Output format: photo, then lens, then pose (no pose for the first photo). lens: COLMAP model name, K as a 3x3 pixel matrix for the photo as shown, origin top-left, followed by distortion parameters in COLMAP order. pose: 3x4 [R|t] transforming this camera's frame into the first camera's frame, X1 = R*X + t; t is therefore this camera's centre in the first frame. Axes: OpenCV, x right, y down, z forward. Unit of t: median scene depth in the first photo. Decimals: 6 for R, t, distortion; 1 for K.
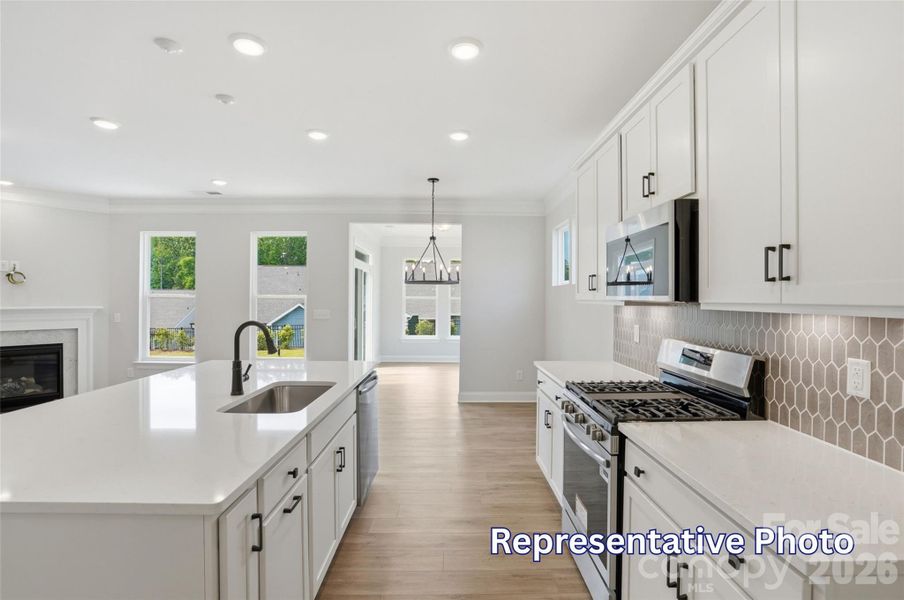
lens RADIAL K [[425.2, 0, 455.5], [0, 425.2, 296.1], [0, 0, 1]] dist [-0.063412, 0.024767]
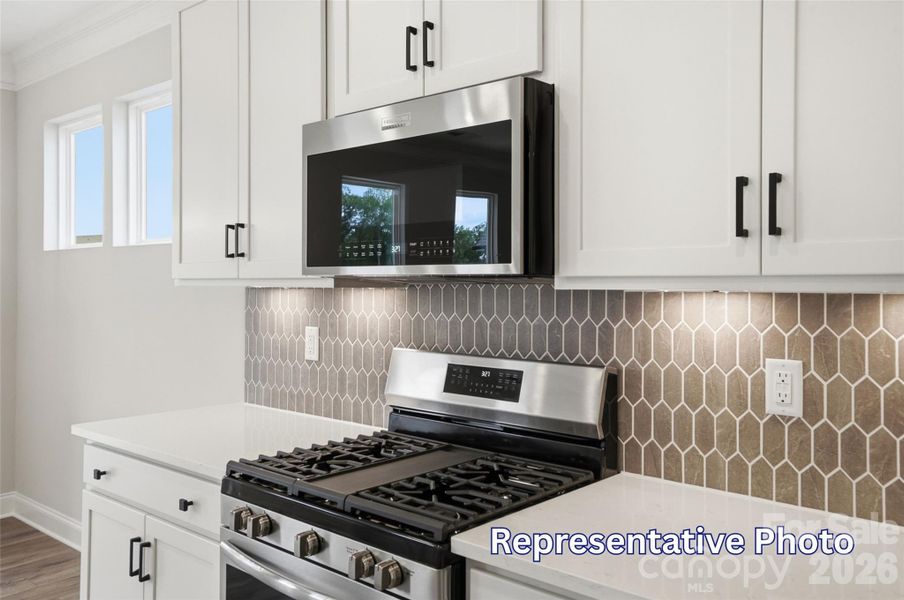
lens RADIAL K [[751.7, 0, 455.8], [0, 751.7, 280.8], [0, 0, 1]] dist [0.035957, 0.007373]
pose [[0.675983, -0.000208, 0.736918, -0.078971], [-0.000816, 0.999999, 0.001031, 0.007167], [-0.736917, -0.001298, 0.675982, 0.156044]]
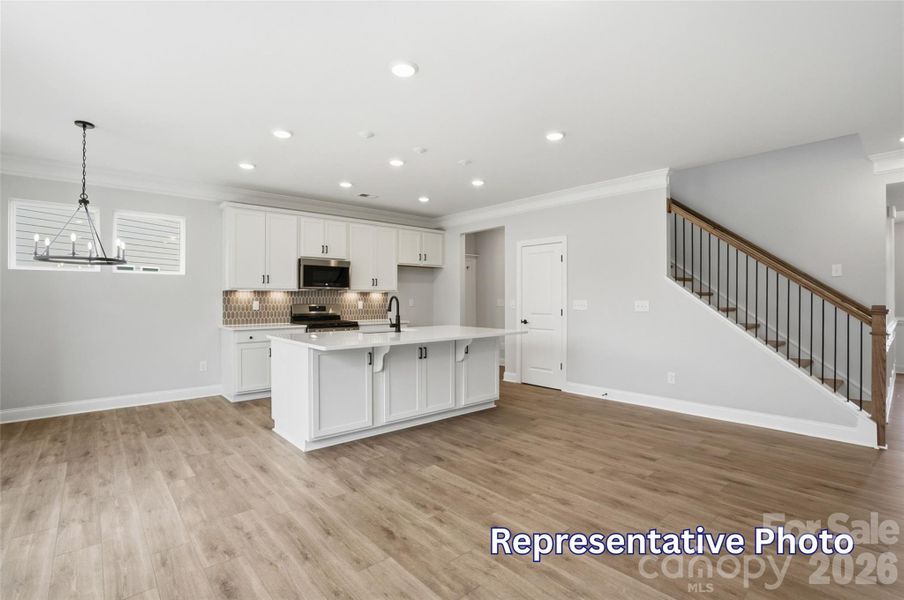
lens RADIAL K [[424.6, 0, 457.1], [0, 424.6, 300.7], [0, 0, 1]] dist [-0.063603, 0.024810]
pose [[-0.651813, -0.007078, 0.758347, -1.042869], [-0.004991, 0.999975, 0.005044, 0.032269], [-0.758364, -0.000497, -0.651832, 0.974220]]
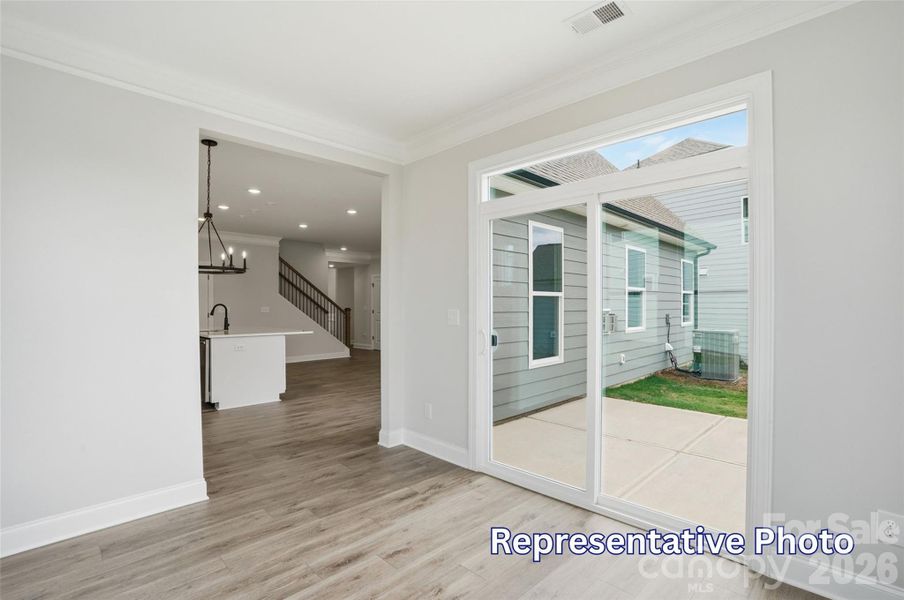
lens RADIAL K [[424.6, 0, 457.1], [0, 424.6, 300.7], [0, 0, 1]] dist [-0.063603, 0.024810]
pose [[-0.715581, -0.011218, -0.698440, 0.157083], [0.000758, 0.999858, -0.016835, 0.040521], [0.698530, -0.012577, -0.715471, 1.897199]]
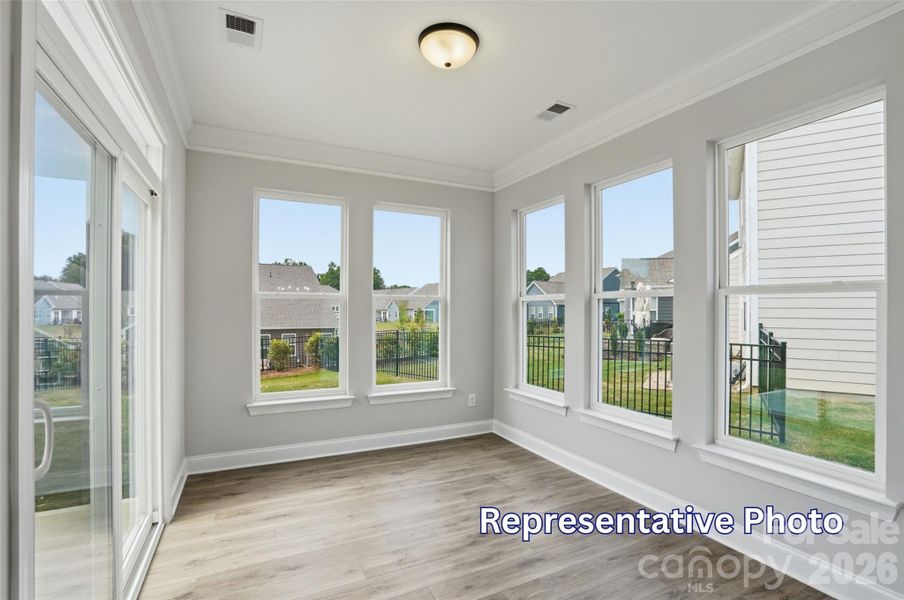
lens RADIAL K [[421.2, 0, 454.4], [0, 421.2, 303.8], [0, 0, 1]] dist [-0.059106, 0.022233]
pose [[0.905147, 0.005440, 0.425063, -0.238952], [-0.003021, 0.999975, -0.006364, 0.027717], [-0.425087, 0.004476, 0.905141, 1.174751]]
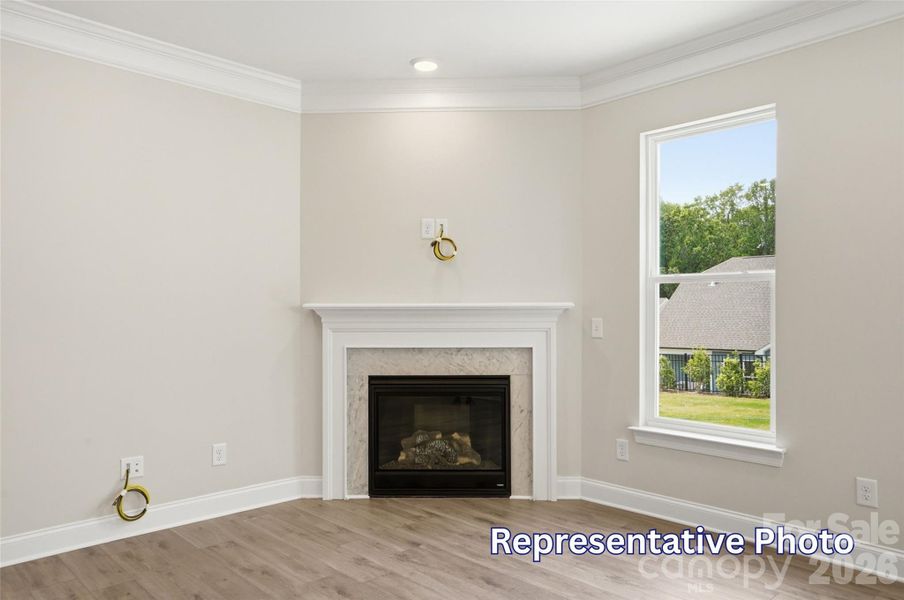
lens RADIAL K [[638.8, 0, 458.3], [0, 638.8, 312.2], [0, 0, 1]] dist [0.003087, 0.002356]
pose [[0.678395, -0.003840, -0.734687, -0.473781], [0.007569, 0.999970, 0.001762, 0.038589], [0.734658, -0.006756, 0.678404, 0.469537]]
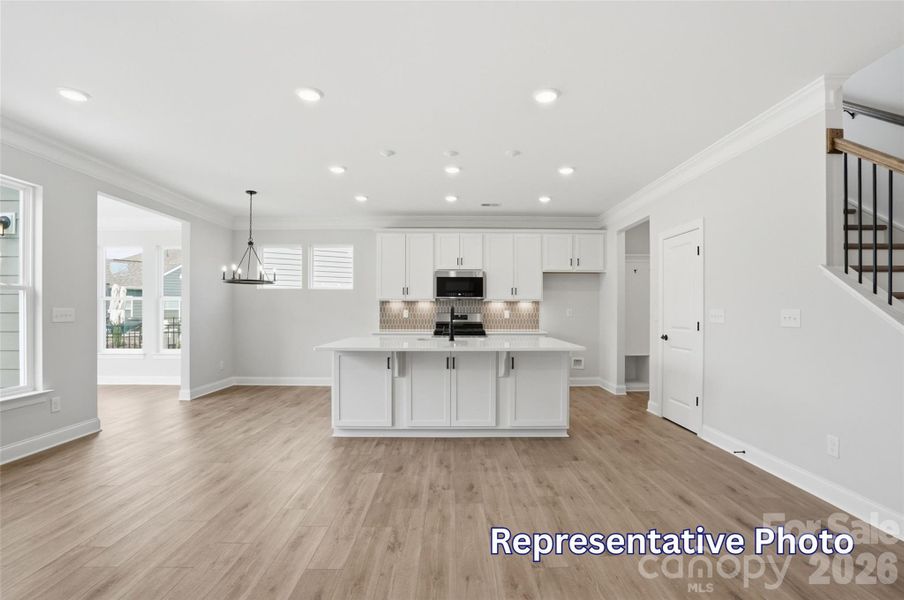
lens RADIAL K [[424.4, 0, 457.2], [0, 424.4, 309.8], [0, 0, 1]] dist [-0.063241, 0.024951]
pose [[0.007350, -0.003245, 0.999968, -1.176864], [-0.004741, 0.999983, 0.003280, 0.036597], [-0.999962, -0.004765, 0.007335, 0.437458]]
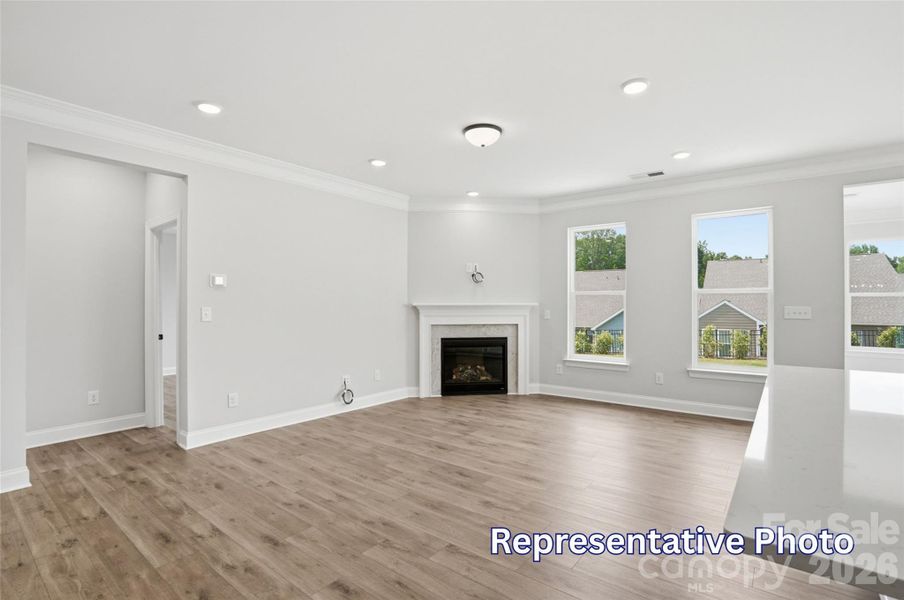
lens RADIAL K [[430.6, 0, 455.8], [0, 430.6, 302.2], [0, 0, 1]] dist [-0.065712, 0.027161]
pose [[0.773696, -0.007235, -0.633516, -0.386626], [0.007115, 0.999971, -0.002731, 0.027473], [0.633517, -0.002395, 0.773725, 0.037984]]
